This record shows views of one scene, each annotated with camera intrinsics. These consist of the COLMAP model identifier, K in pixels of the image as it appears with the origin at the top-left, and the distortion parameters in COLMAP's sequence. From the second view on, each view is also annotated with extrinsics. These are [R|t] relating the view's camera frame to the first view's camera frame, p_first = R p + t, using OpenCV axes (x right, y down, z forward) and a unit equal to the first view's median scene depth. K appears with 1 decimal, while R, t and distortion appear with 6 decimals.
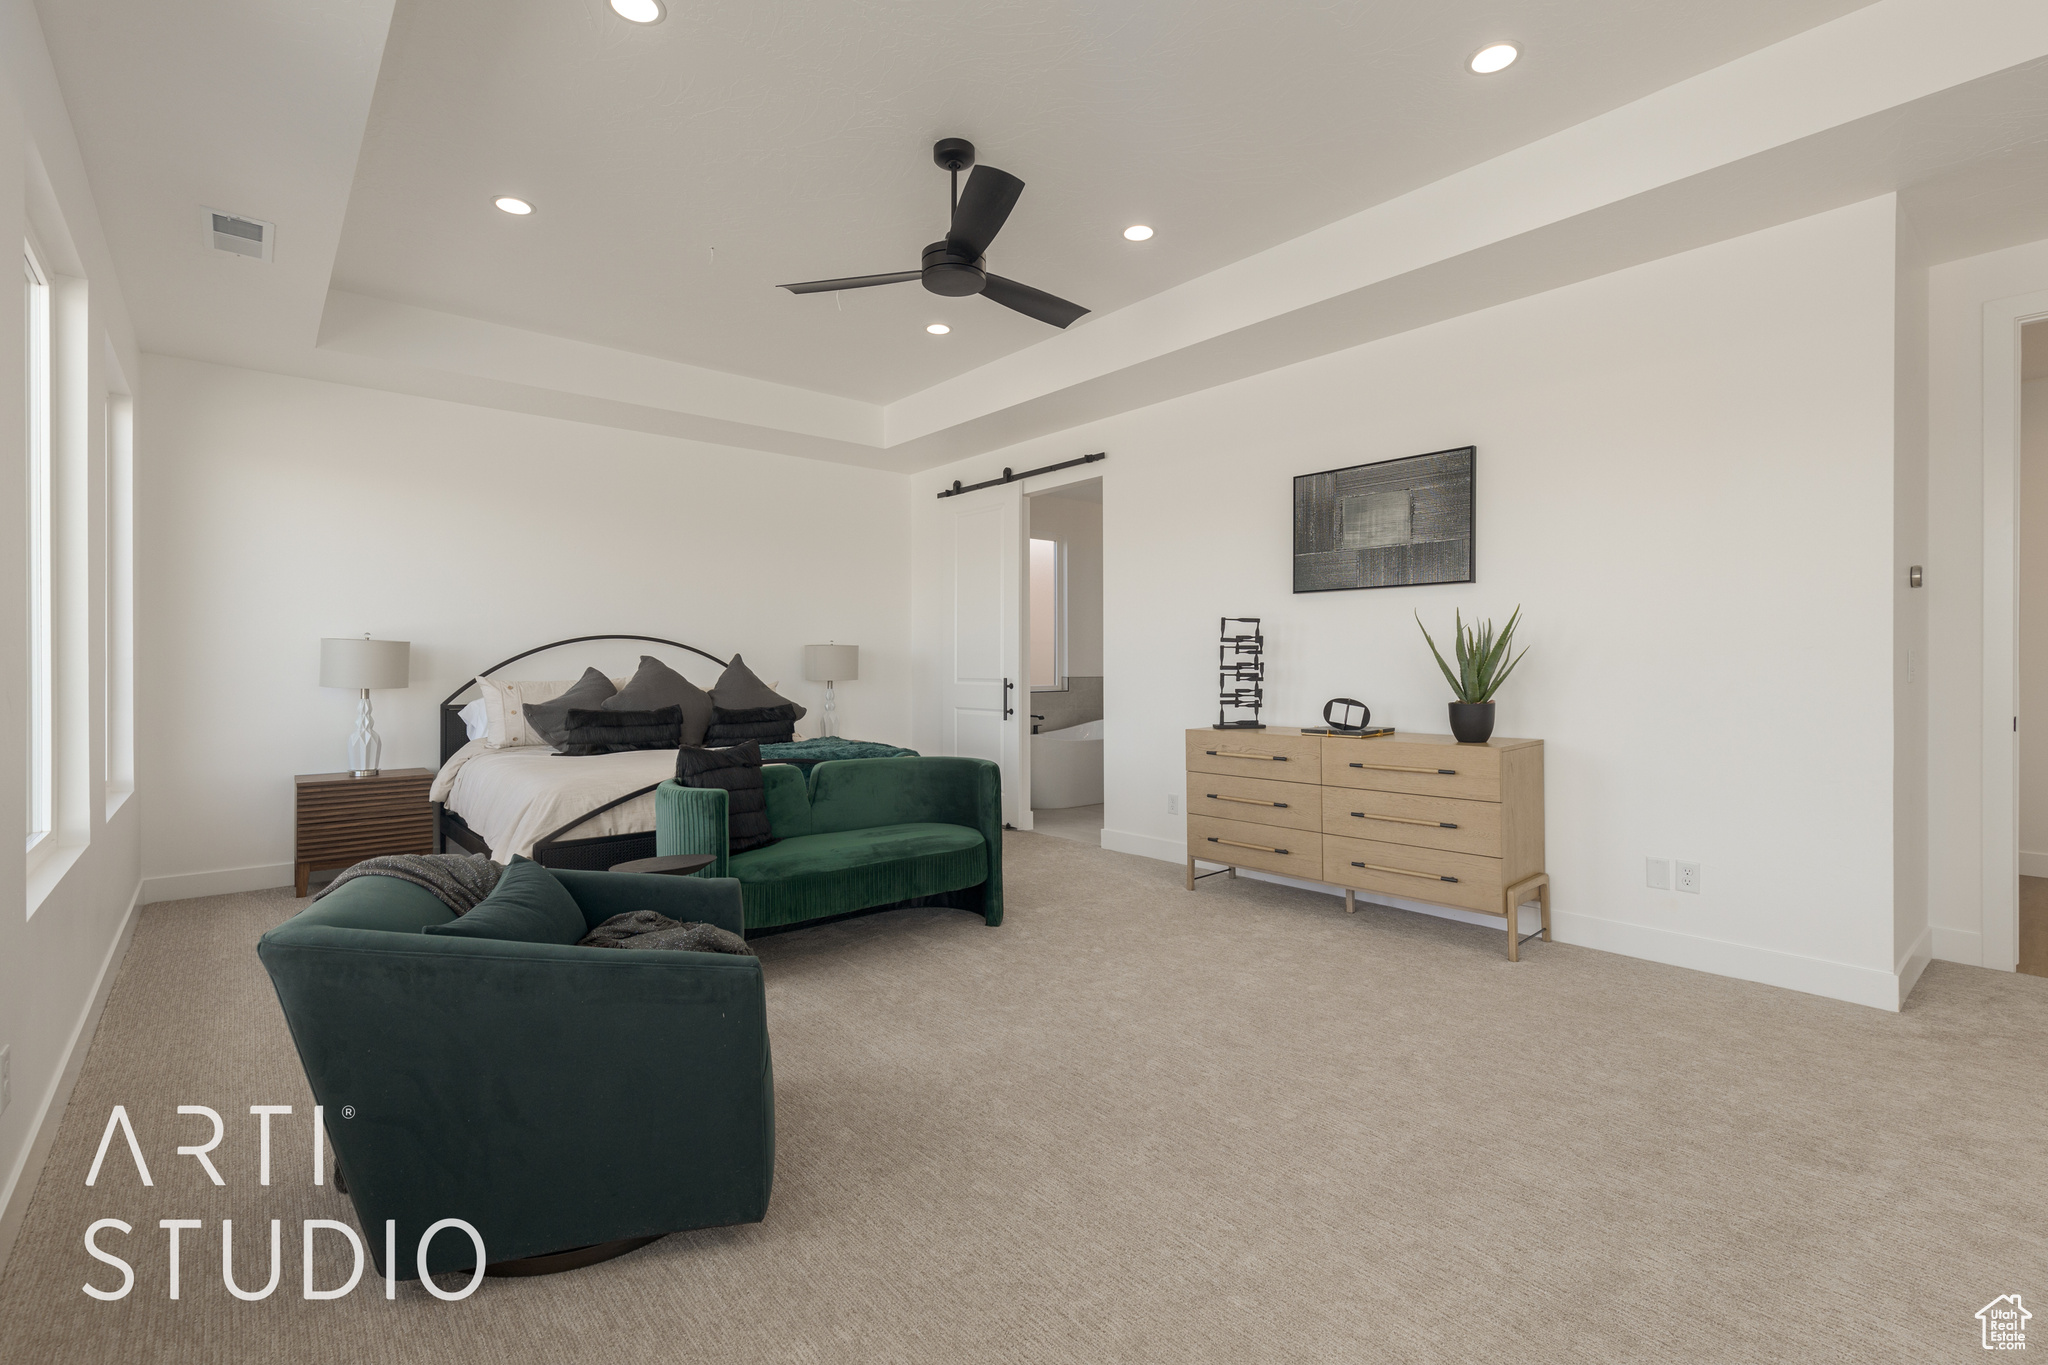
lens RADIAL K [[926.6, 0, 1024.0], [0, 926.6, 682.5], [0, 0, 1]] dist [0.003237, 0.001492]
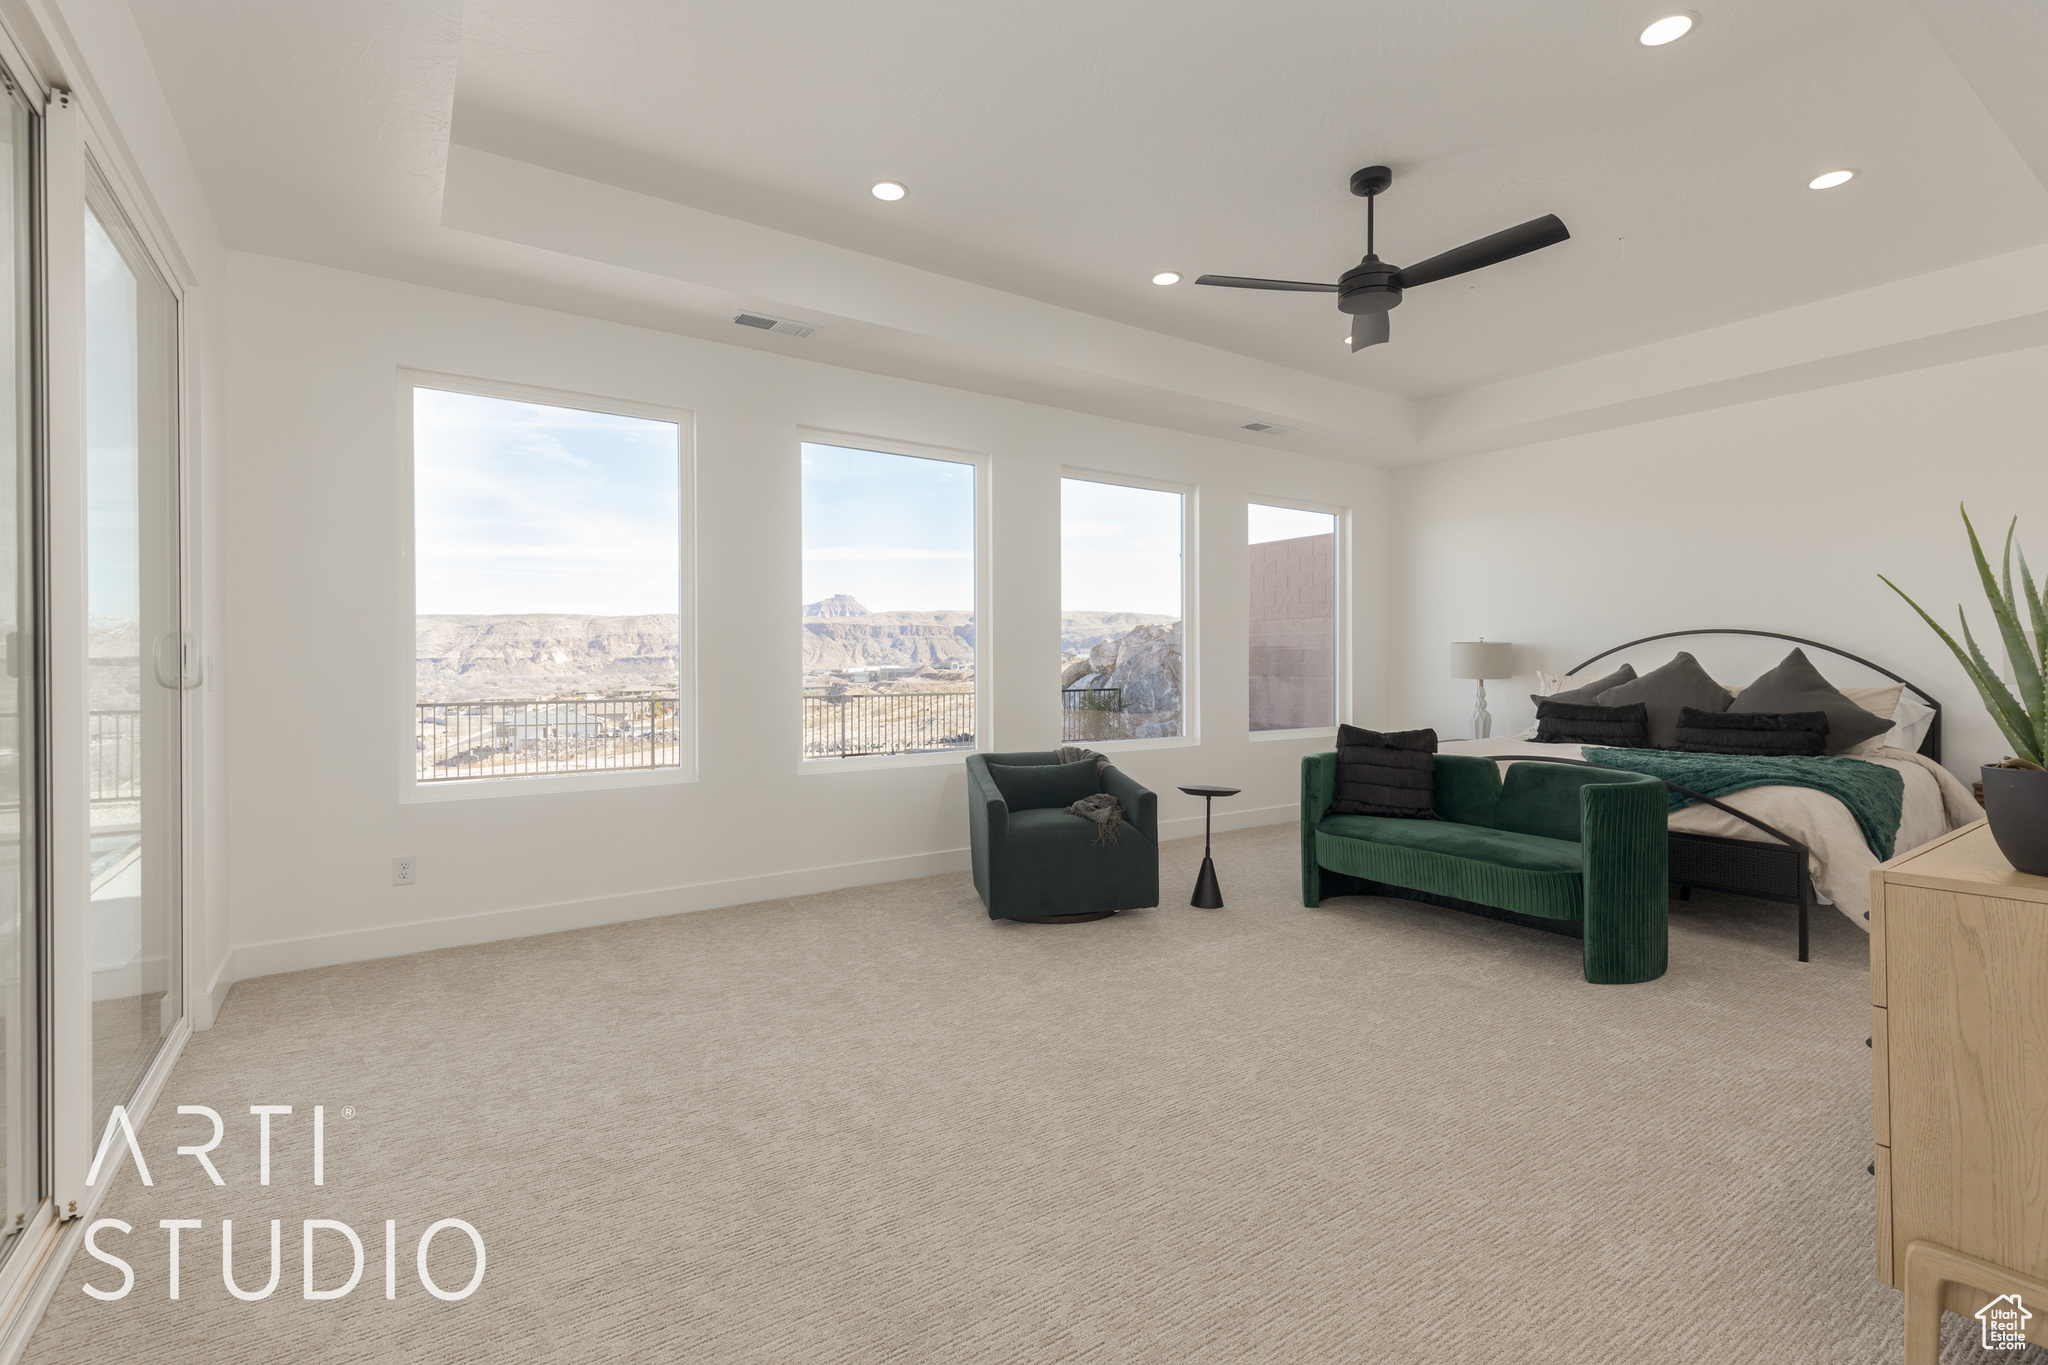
lens RADIAL K [[926.6, 0, 1024.0], [0, 926.6, 682.5], [0, 0, 1]] dist [0.003237, 0.001492]
pose [[-0.098844, 0.024311, -0.994806, 0.830502], [-0.021554, 0.999415, 0.026565, -0.010972], [0.994870, 0.024068, -0.098262, 0.587007]]
